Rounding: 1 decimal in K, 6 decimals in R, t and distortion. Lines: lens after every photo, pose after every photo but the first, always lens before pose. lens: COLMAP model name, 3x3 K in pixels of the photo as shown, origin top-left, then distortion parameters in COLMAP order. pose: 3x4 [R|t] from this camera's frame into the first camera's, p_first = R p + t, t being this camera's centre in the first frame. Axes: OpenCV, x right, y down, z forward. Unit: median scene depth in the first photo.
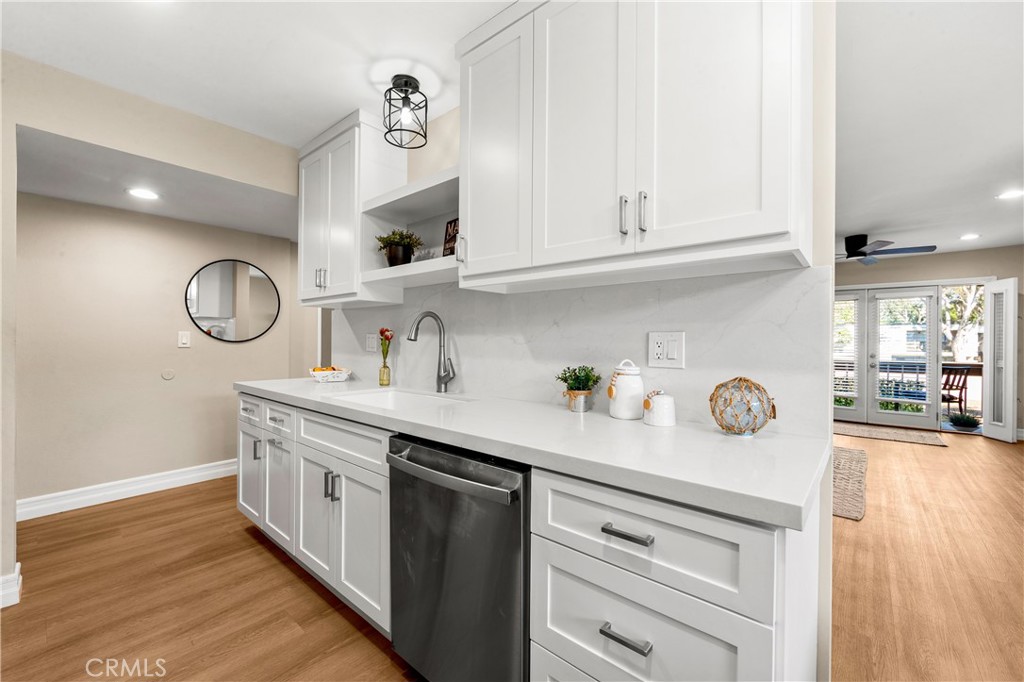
lens RADIAL K [[411.0, 0, 506.1], [0, 411.0, 339.8], [0, 0, 1]] dist [-0.007676, 0.000783]
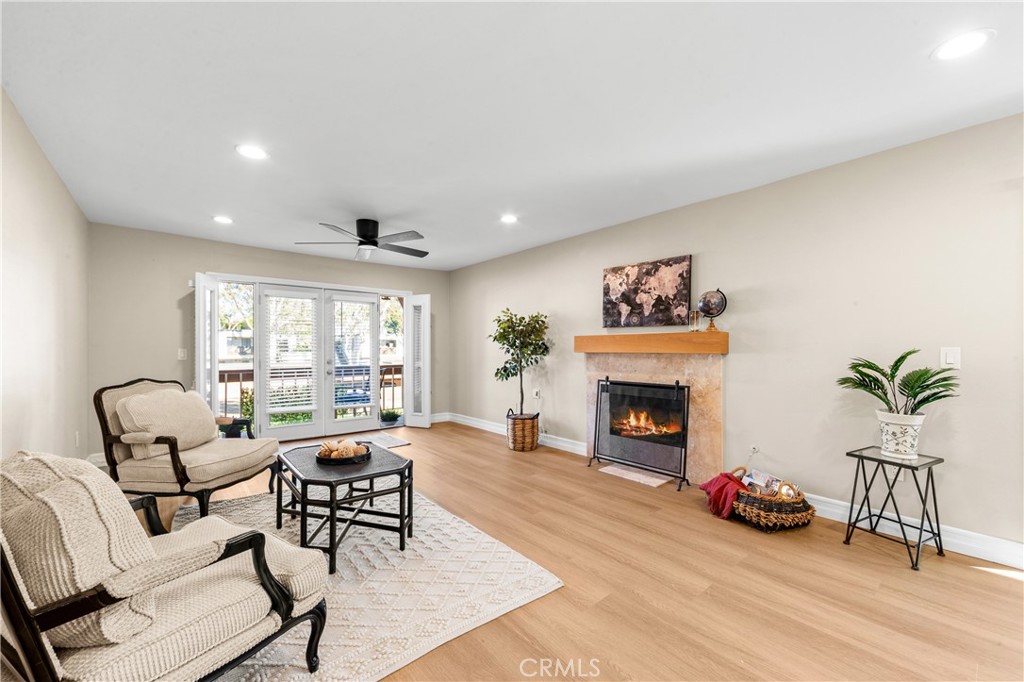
lens RADIAL K [[411.0, 0, 515.2], [0, 411.0, 347.3], [0, 0, 1]] dist [-0.007676, 0.000783]
pose [[0.146397, -0.007076, 0.989201, 0.109595], [0.001393, 0.999975, 0.006947, 0.003905], [-0.989225, 0.000360, 0.146403, 1.029865]]
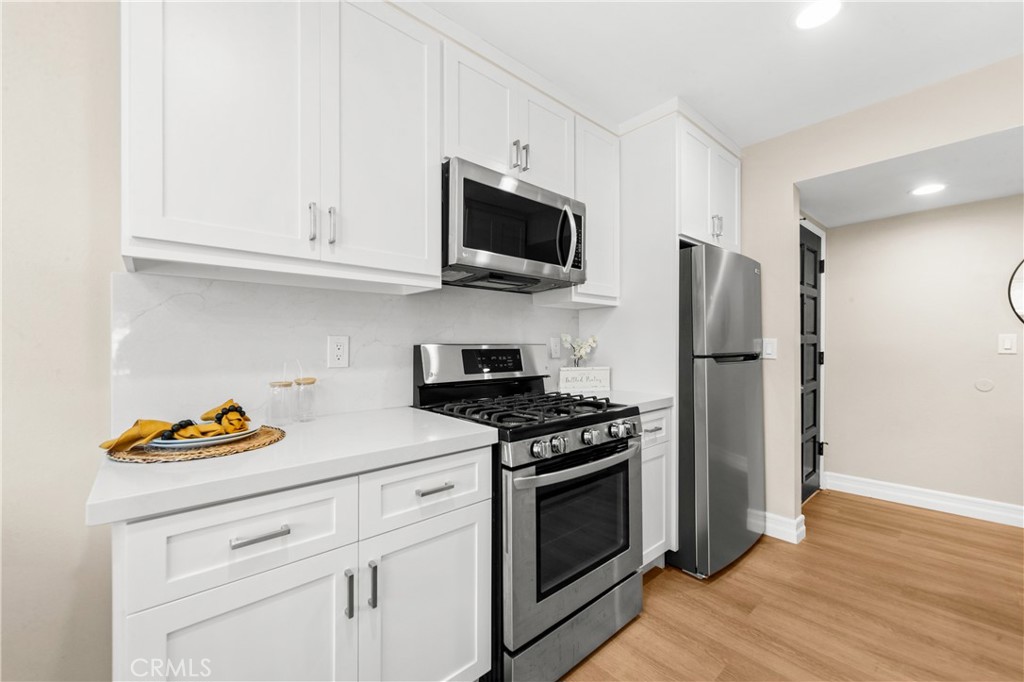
lens RADIAL K [[411.0, 0, 525.0], [0, 411.0, 339.1], [0, 0, 1]] dist [-0.007676, 0.000783]
pose [[-0.091432, -0.013179, -0.995724, 0.134919], [-0.002735, 0.999912, -0.012983, 0.004325], [0.995808, 0.001536, -0.091460, 0.165537]]
